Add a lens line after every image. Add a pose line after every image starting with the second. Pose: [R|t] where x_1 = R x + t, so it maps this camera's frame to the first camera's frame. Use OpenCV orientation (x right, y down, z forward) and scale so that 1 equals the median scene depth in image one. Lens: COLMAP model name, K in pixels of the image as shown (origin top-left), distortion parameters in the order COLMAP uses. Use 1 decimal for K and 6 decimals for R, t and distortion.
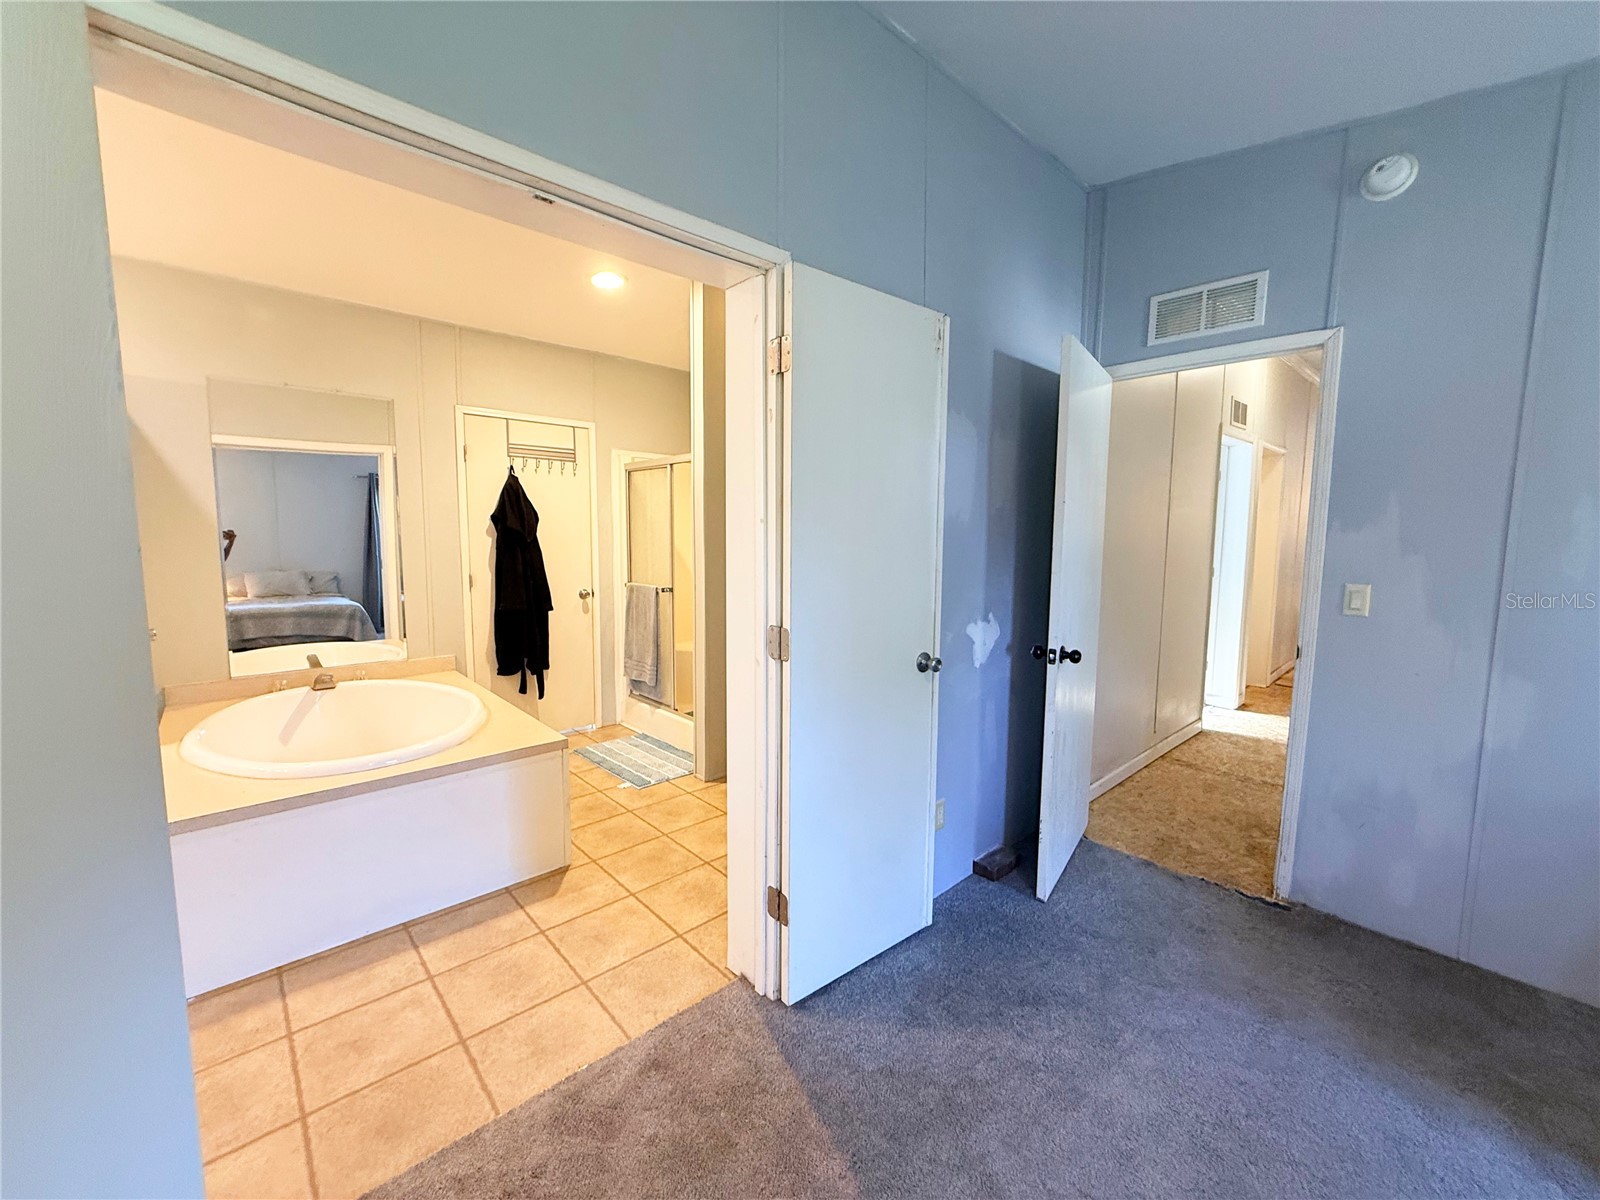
lens RADIAL K [[647.2, 0, 790.7], [0, 647.2, 597.4], [0, 0, 1]] dist [0.001650, 0.000566]
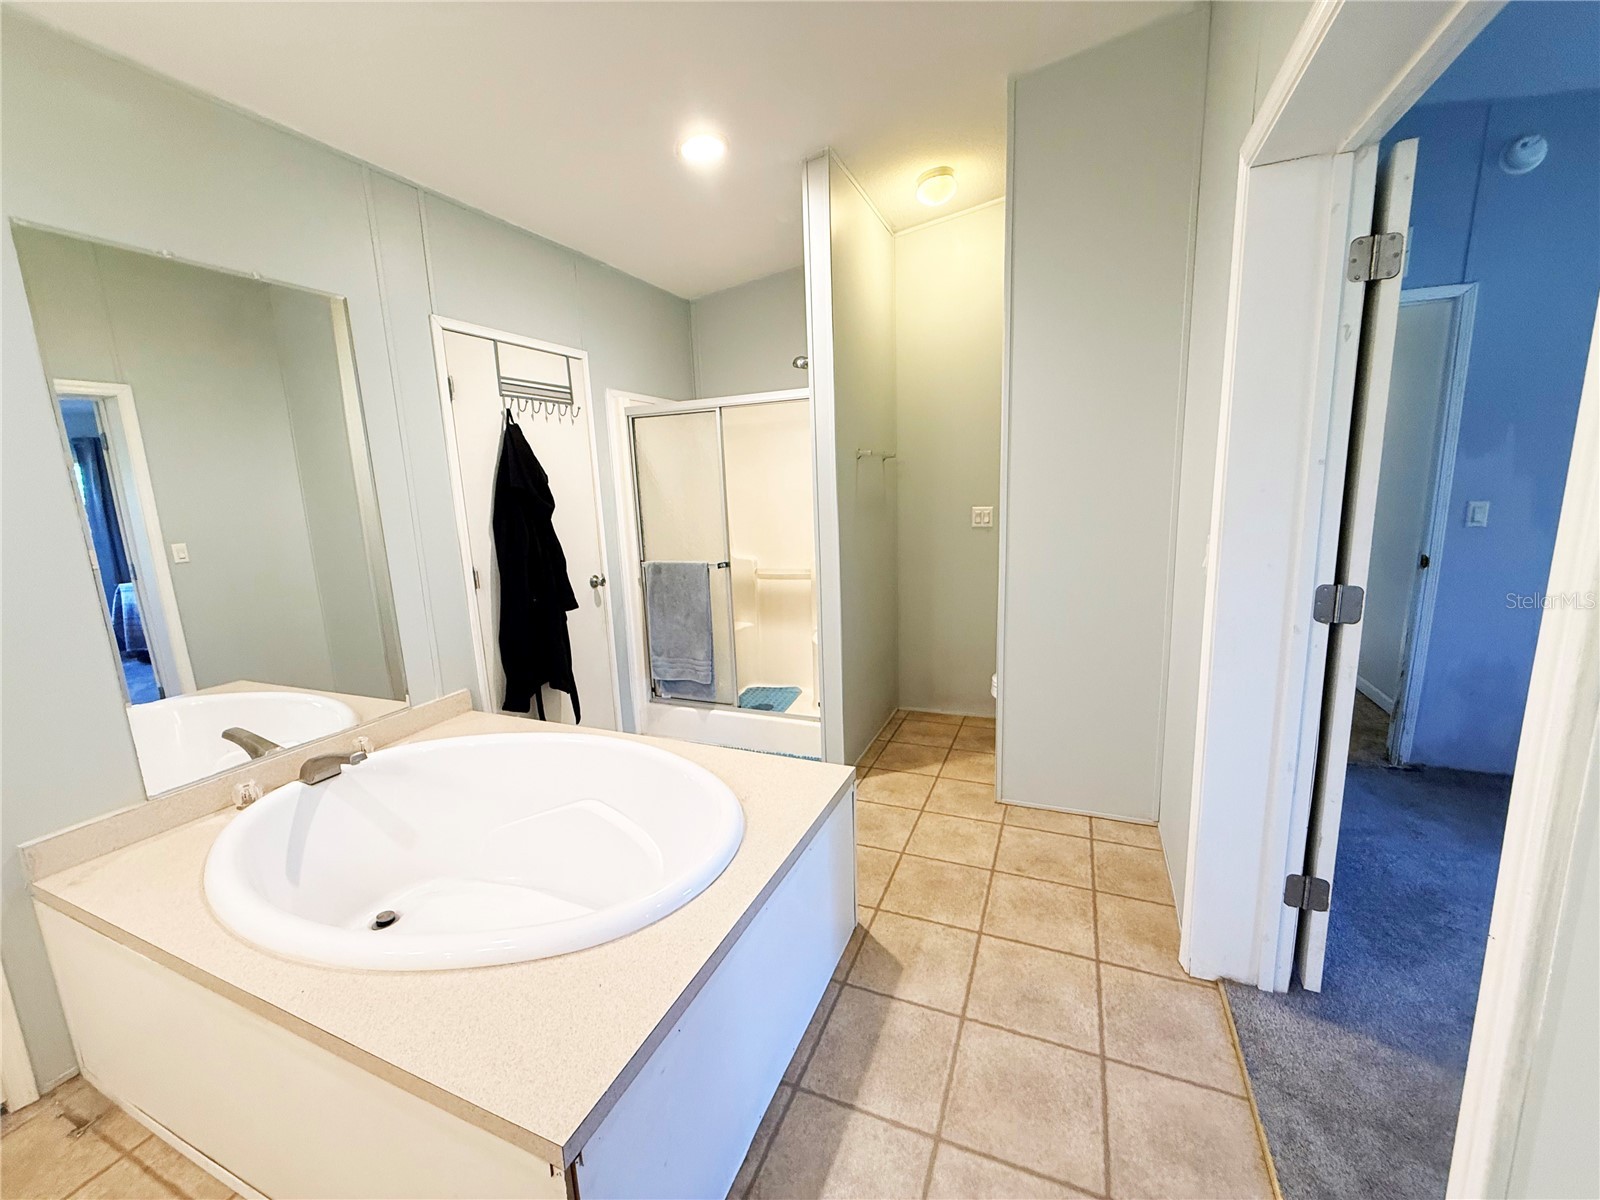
lens RADIAL K [[647.2, 0, 802.0], [0, 647.2, 600.3], [0, 0, 1]] dist [0.001650, 0.000566]
pose [[0.907127, -0.119309, 0.403591, -0.772969], [0.089676, 0.991748, 0.091618, -0.059508], [-0.411191, -0.046917, 0.910341, 0.384450]]
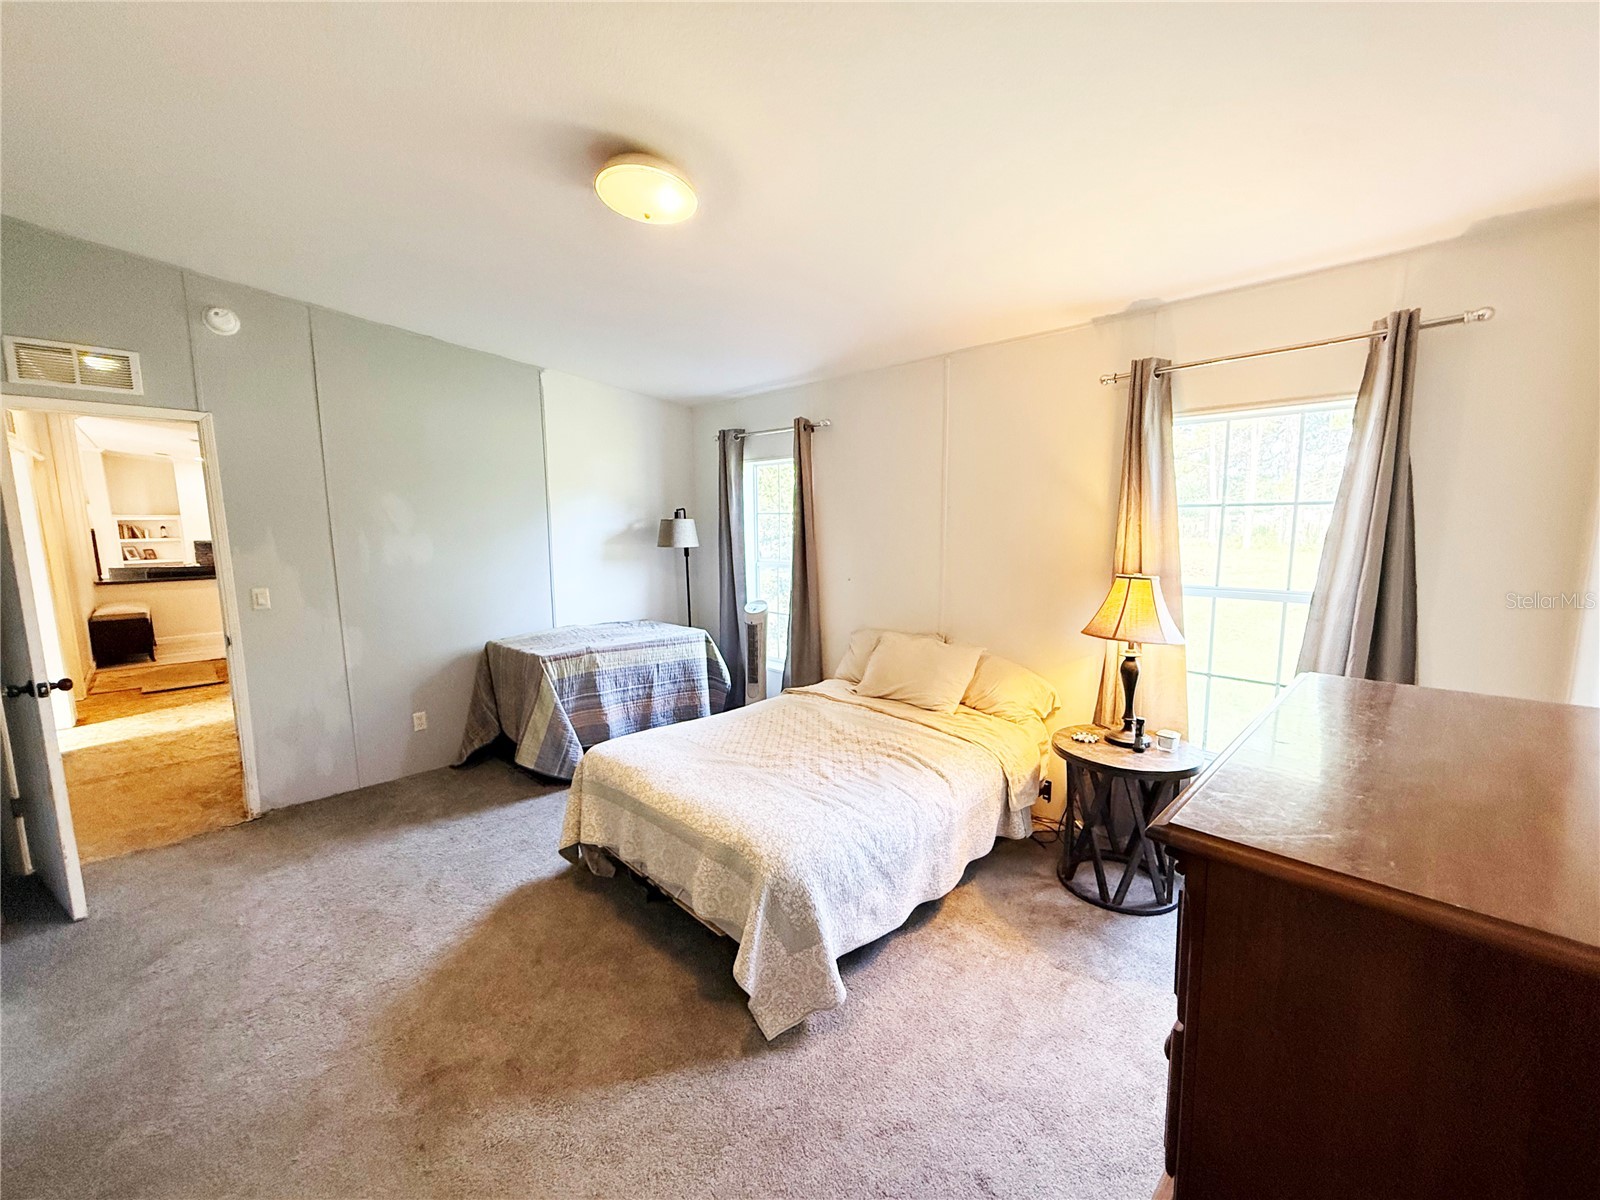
lens RADIAL K [[647.2, 0, 804.3], [0, 647.2, 601.8], [0, 0, 1]] dist [0.001650, 0.000566]
pose [[-0.029880, -0.137842, 0.990003, -0.638007], [0.111860, 0.983763, 0.140349, -0.057679], [-0.993275, 0.114935, -0.013976, -0.227062]]
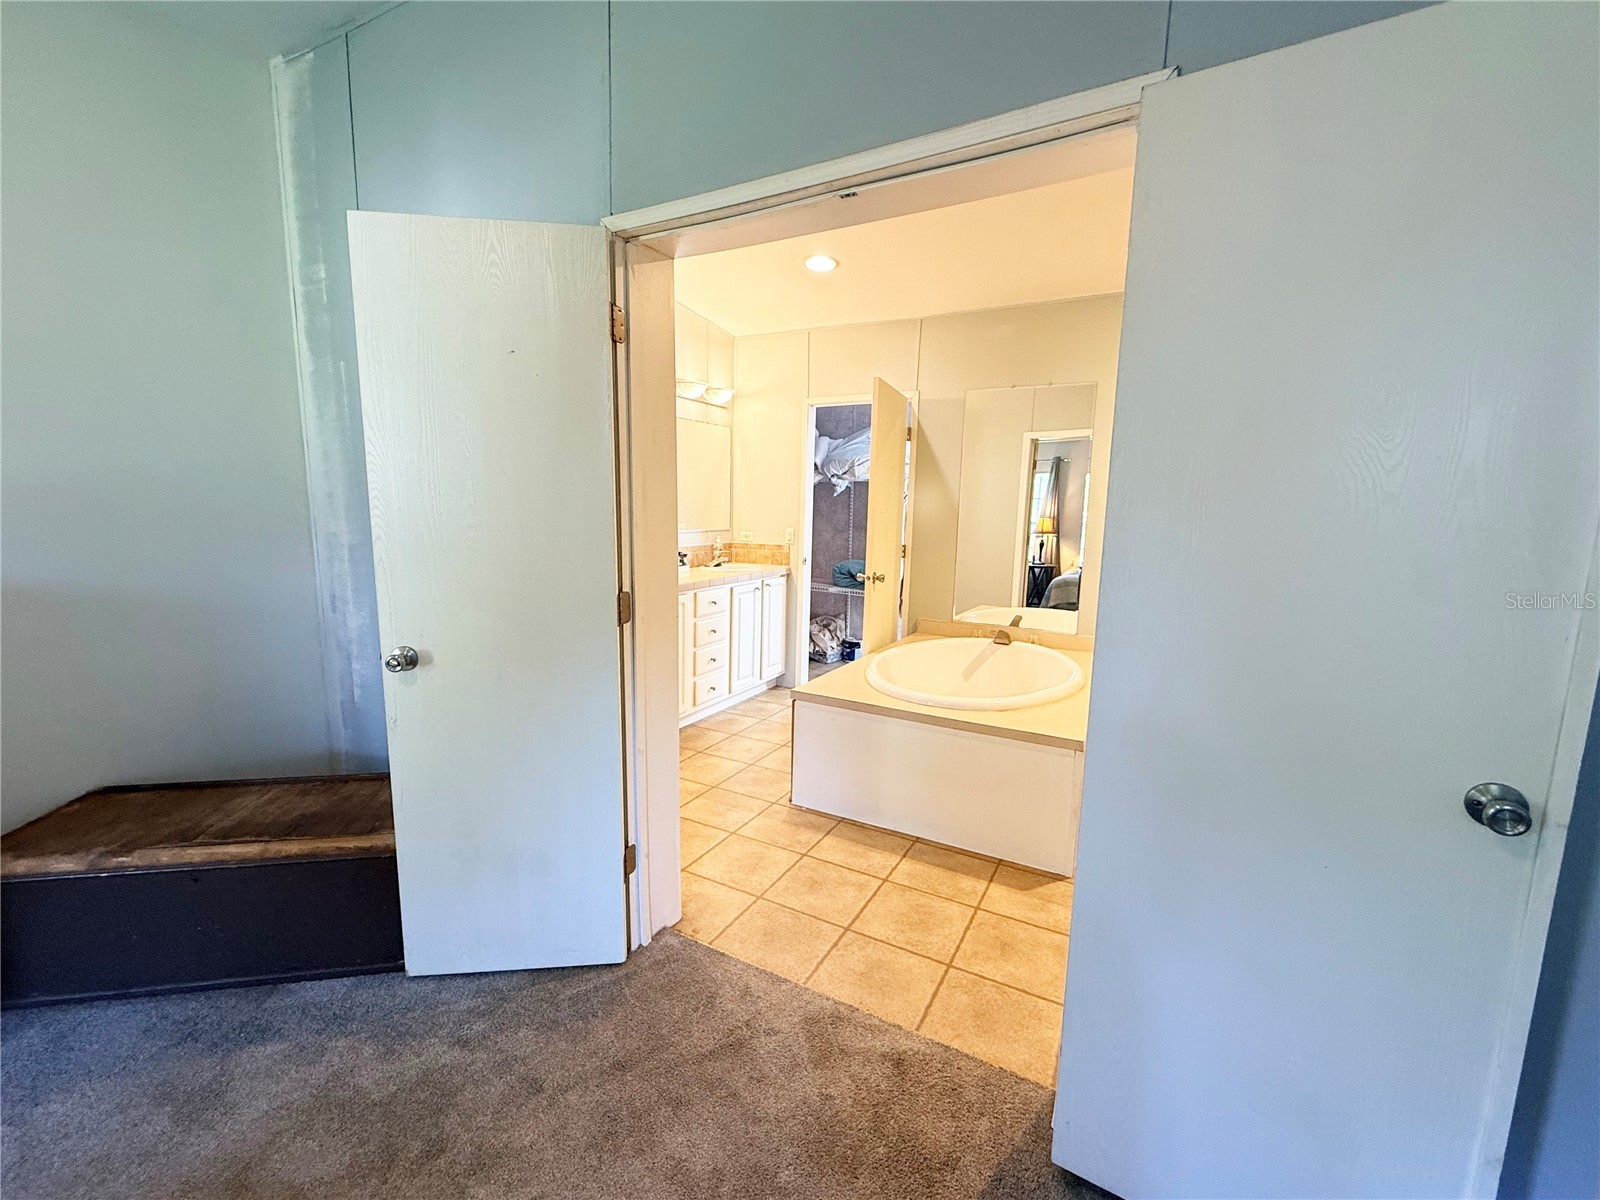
lens RADIAL K [[647.2, 0, 802.3], [0, 647.2, 610.6], [0, 0, 1]] dist [0.001650, 0.000566]
pose [[0.328567, 0.146382, -0.933068, 0.391322], [-0.110226, 0.987109, 0.116045, -0.032446], [0.938026, 0.064720, 0.340467, 0.347565]]
